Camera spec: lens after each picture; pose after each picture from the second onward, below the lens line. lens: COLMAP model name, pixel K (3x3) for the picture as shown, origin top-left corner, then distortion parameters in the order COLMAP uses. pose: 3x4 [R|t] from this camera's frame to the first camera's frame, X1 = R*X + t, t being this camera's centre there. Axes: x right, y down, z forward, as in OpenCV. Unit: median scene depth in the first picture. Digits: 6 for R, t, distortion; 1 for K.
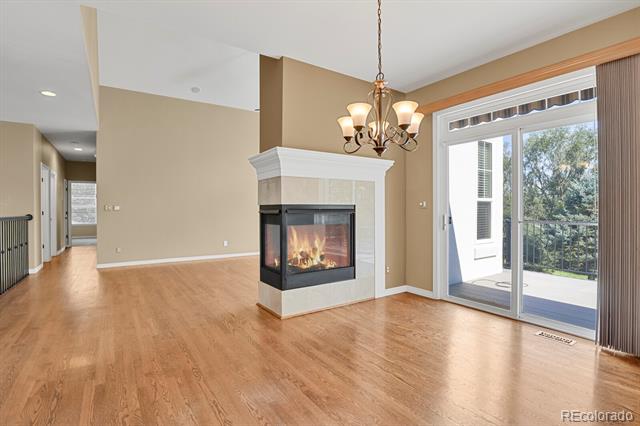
lens RADIAL K [[314.7, 0, 320.0], [0, 314.7, 213.0], [0, 0, 1]] dist [-0.000845, -0.000332]
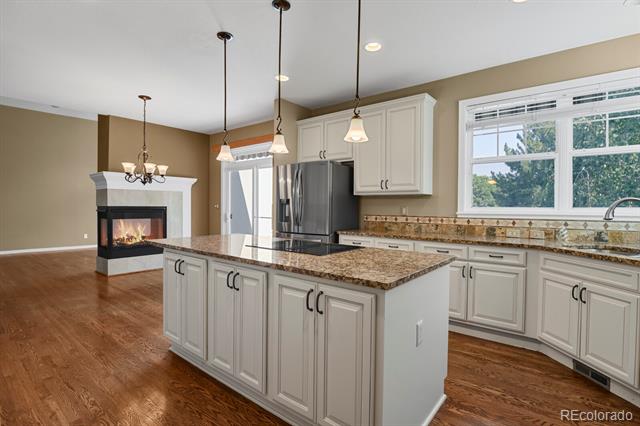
lens RADIAL K [[314.7, 0, 320.0], [0, 314.7, 213.0], [0, 0, 1]] dist [-0.000845, -0.000332]
pose [[0.958967, 0.007012, 0.283432, 0.435480], [-0.011334, 0.999843, 0.013610, -0.025655], [-0.283292, -0.016263, 0.958896, -0.809009]]
